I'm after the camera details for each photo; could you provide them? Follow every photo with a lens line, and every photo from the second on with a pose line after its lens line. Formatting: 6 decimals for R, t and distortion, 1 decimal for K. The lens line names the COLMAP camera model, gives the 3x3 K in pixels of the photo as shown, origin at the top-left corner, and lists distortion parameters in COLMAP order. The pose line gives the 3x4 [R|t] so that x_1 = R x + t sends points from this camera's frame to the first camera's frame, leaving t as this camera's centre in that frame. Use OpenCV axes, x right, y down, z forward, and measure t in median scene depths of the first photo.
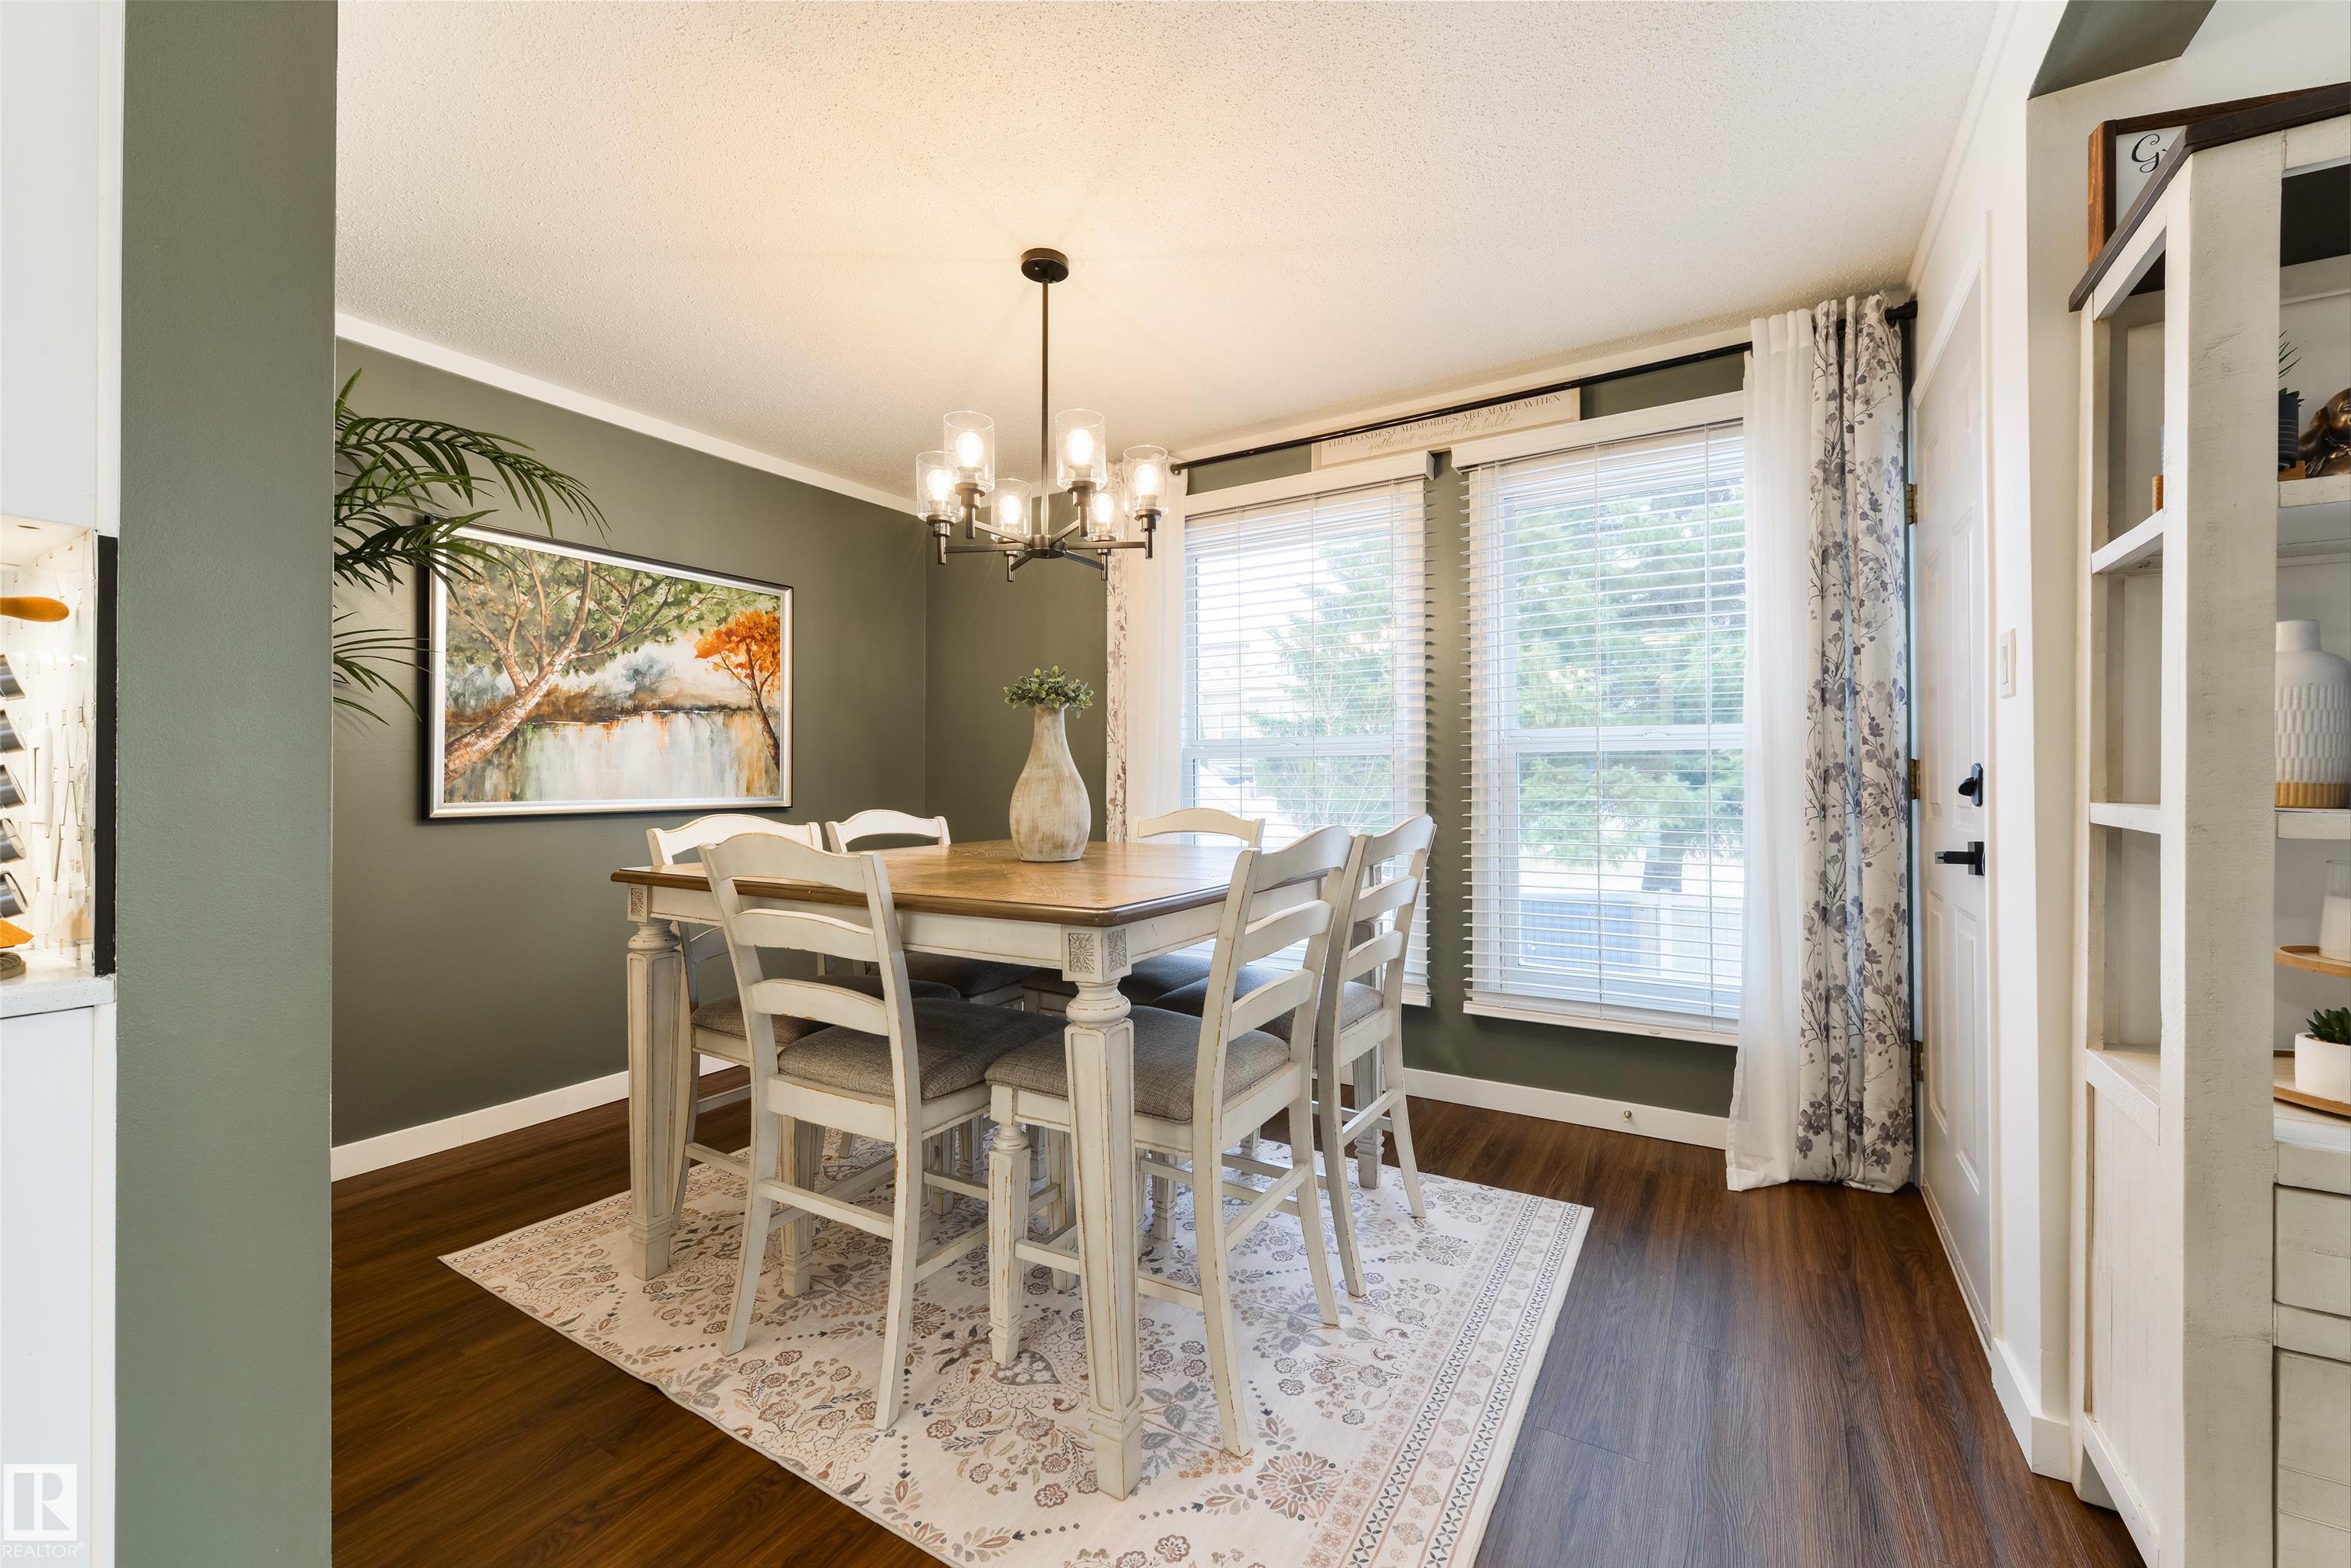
lens RADIAL K [[933.4, 0, 1181.7], [0, 933.4, 773.4], [0, 0, 1]] dist [0.001580, -0.000049]
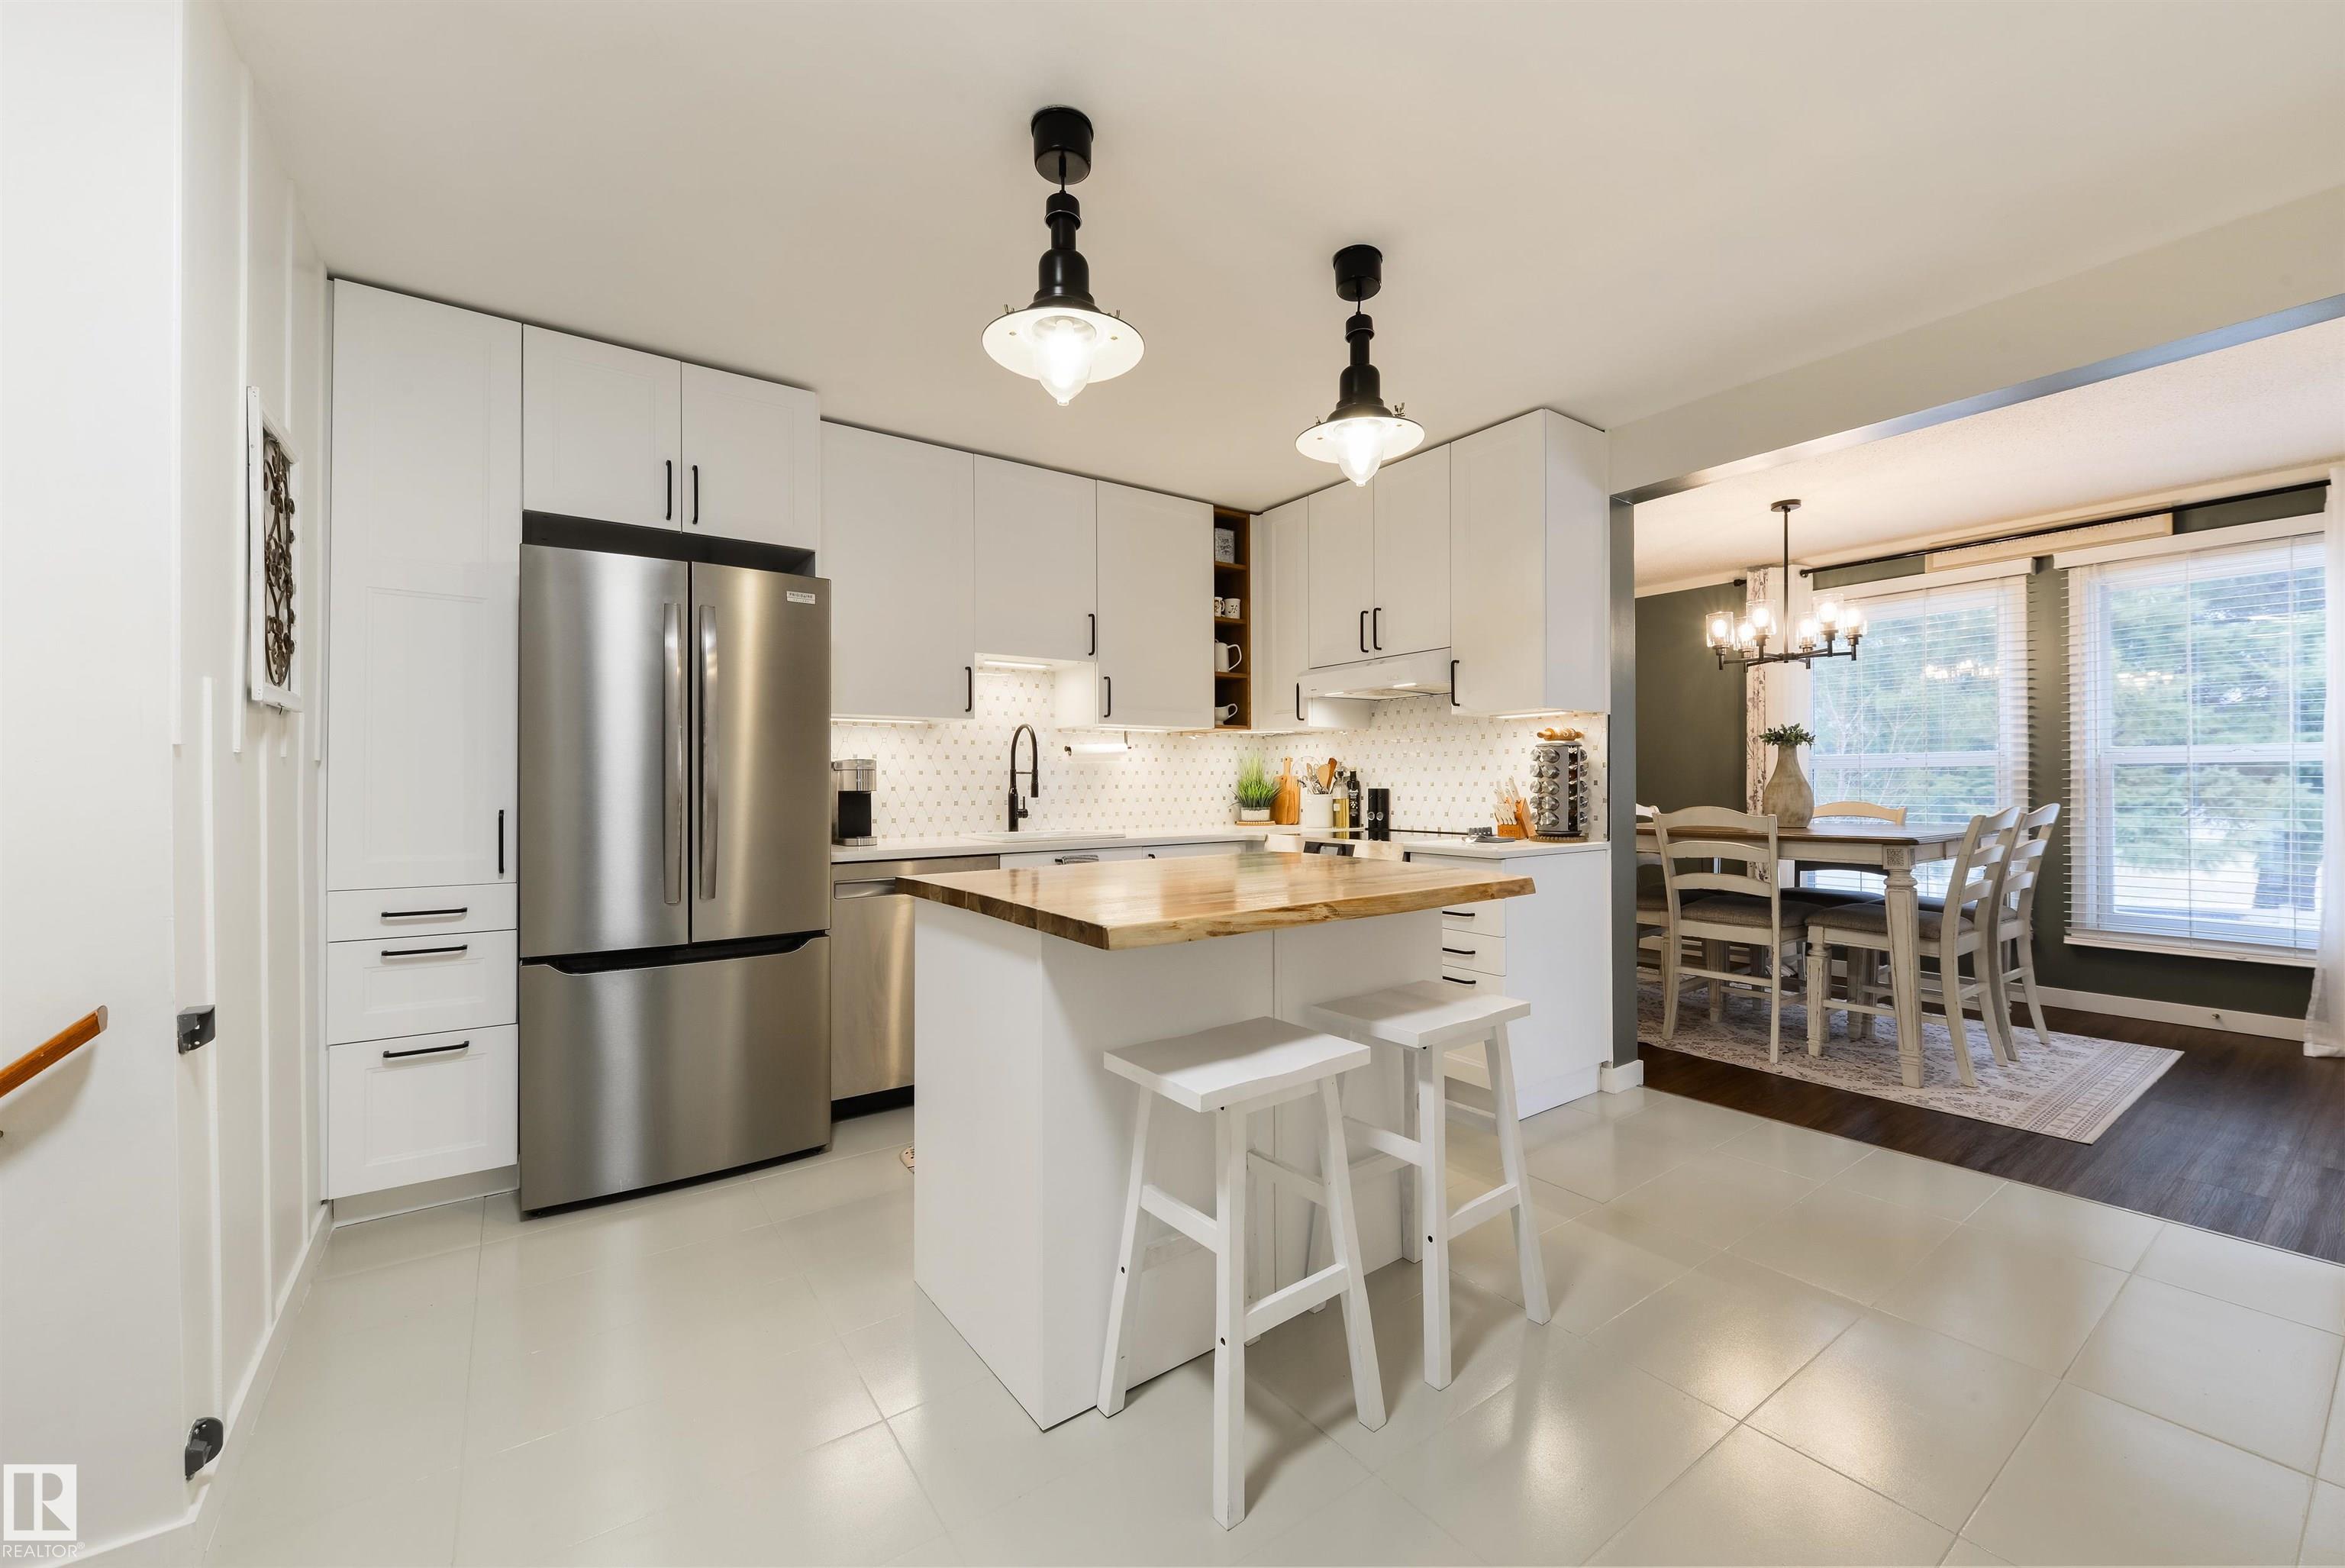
lens RADIAL K [[917.3, 0, 1188.8], [0, 917.3, 786.5], [0, 0, 1]] dist [0.001581, -0.000690]
pose [[0.919204, -0.000900, -0.393780, -0.409482], [0.005366, 0.999933, 0.010240, -0.010096], [0.393744, -0.011526, 0.919148, -0.900171]]
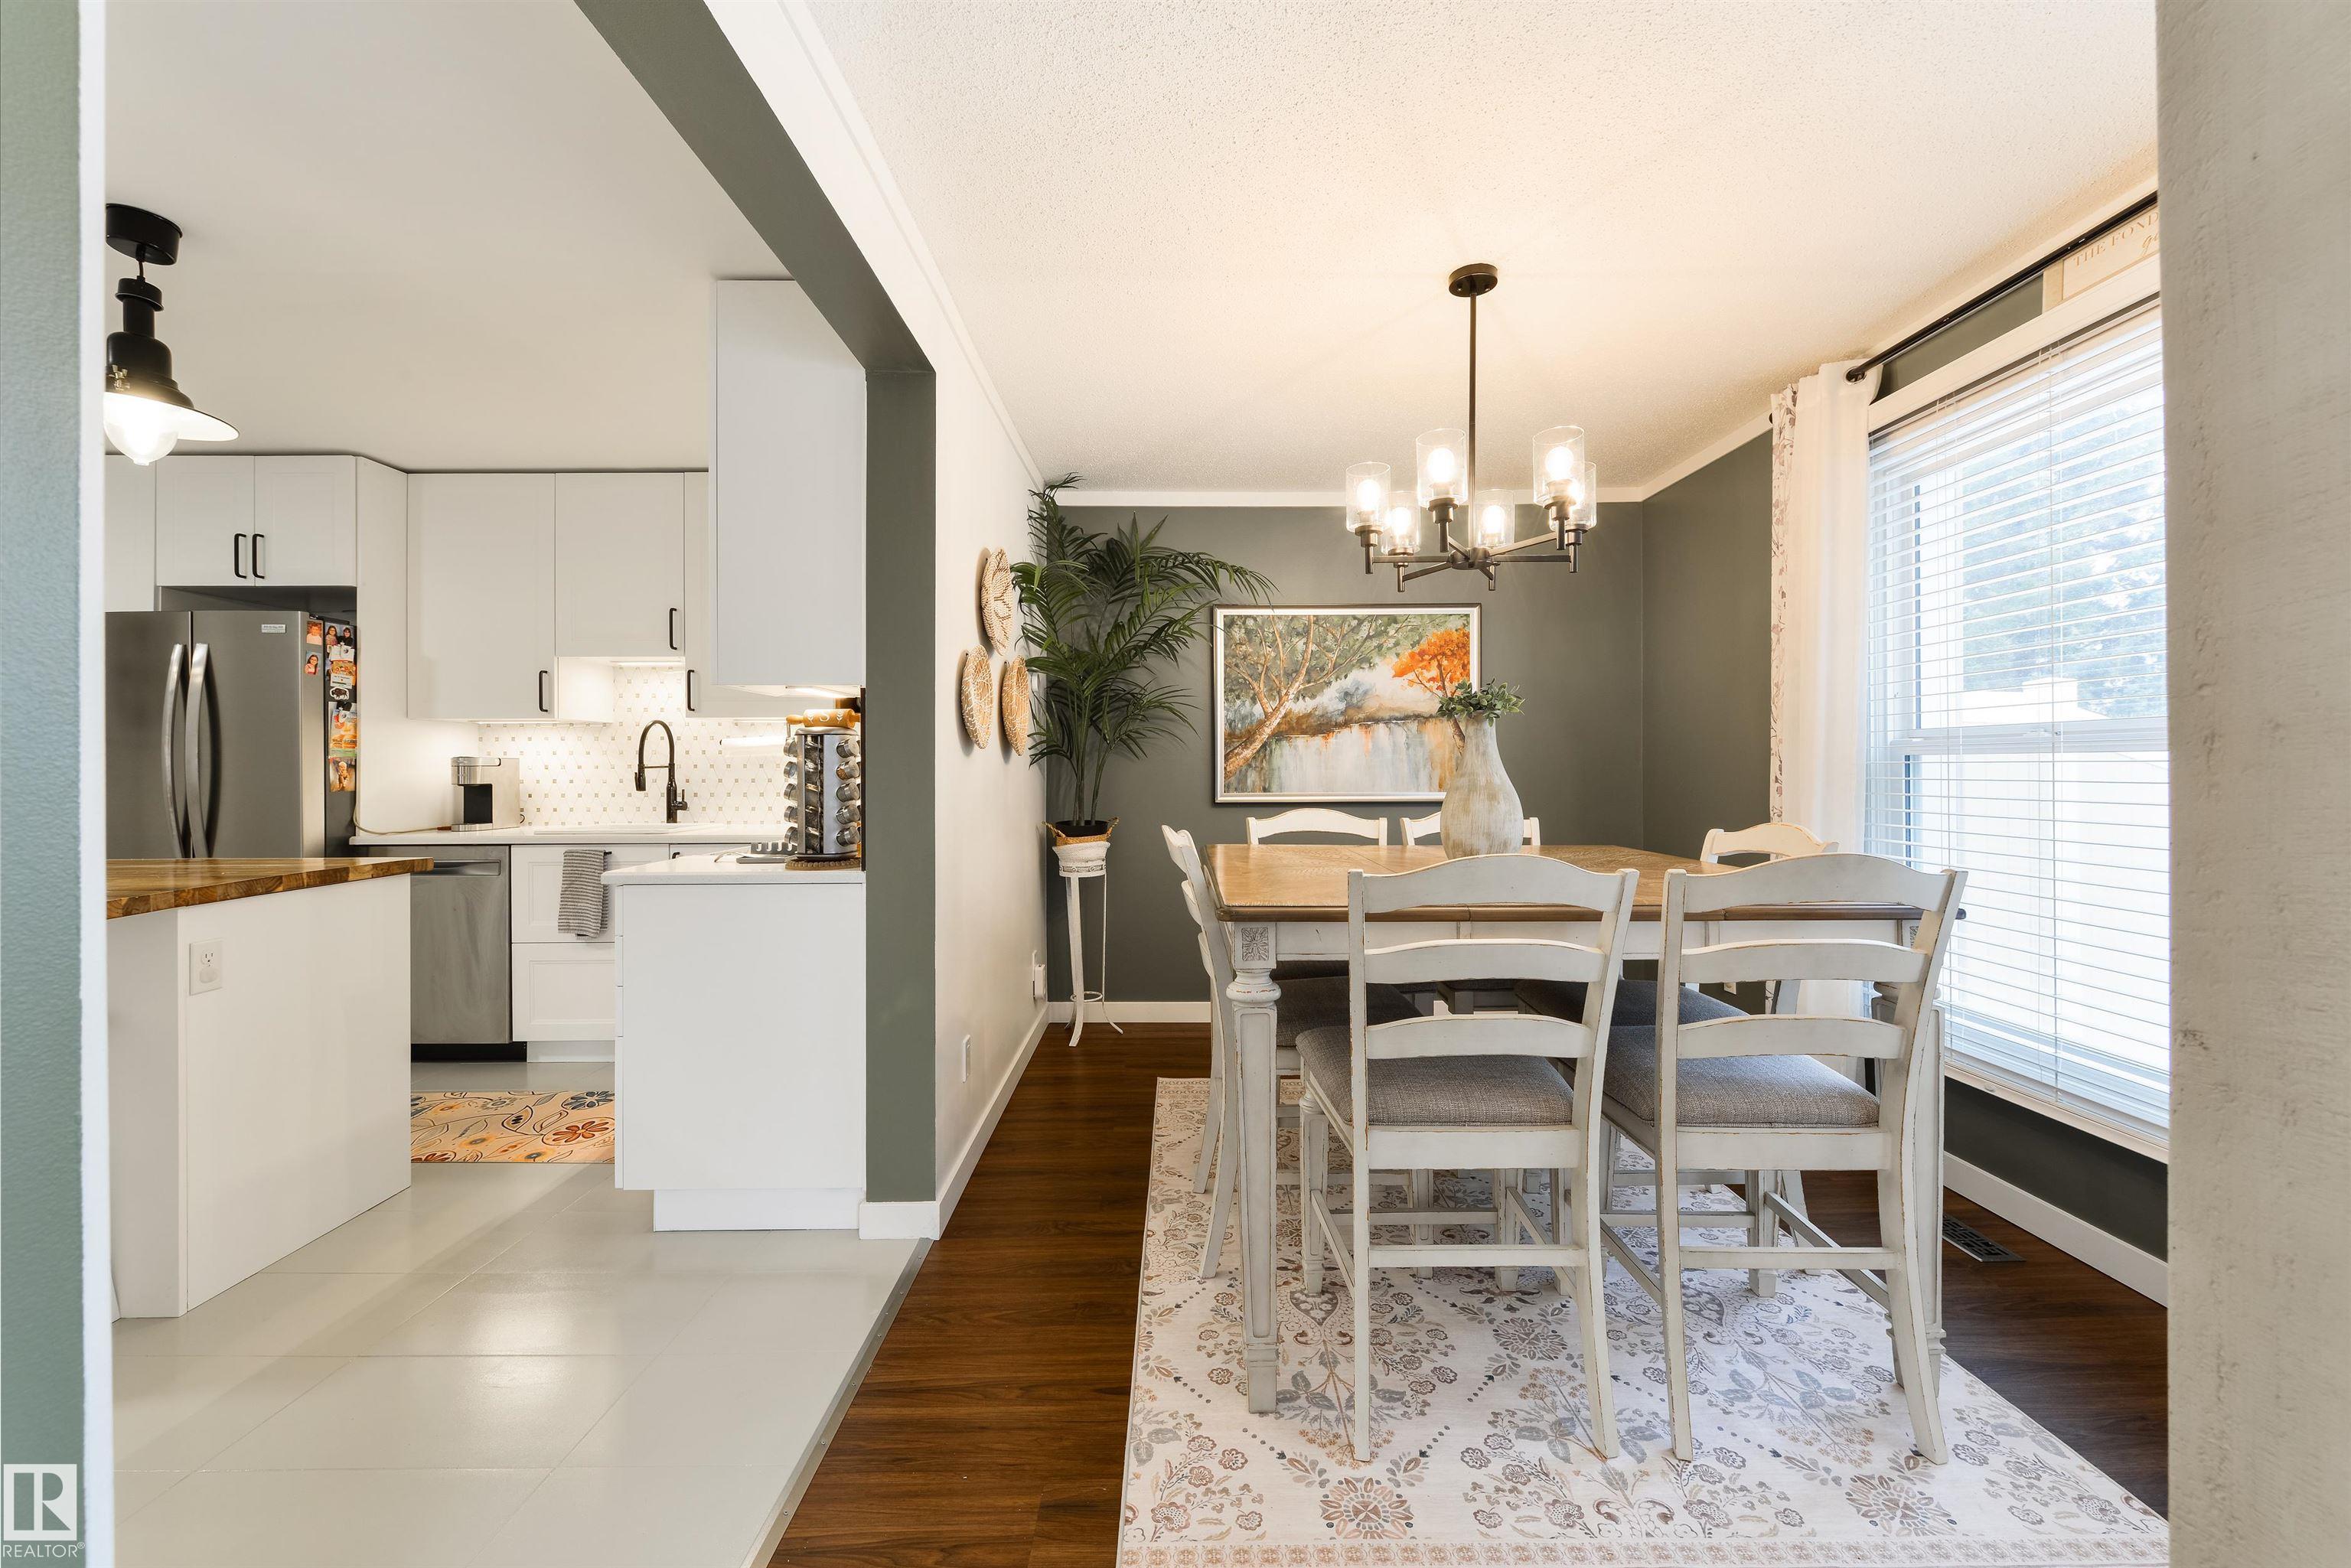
lens RADIAL K [[929.4, 0, 1177.9], [0, 929.4, 760.8], [0, 0, 1]] dist [0.018550, -0.009352]
pose [[0.504671, -0.004789, -0.863298, 0.439463], [0.009160, 0.999958, -0.000192, -0.019610], [0.863263, -0.007811, 0.504694, 0.162322]]
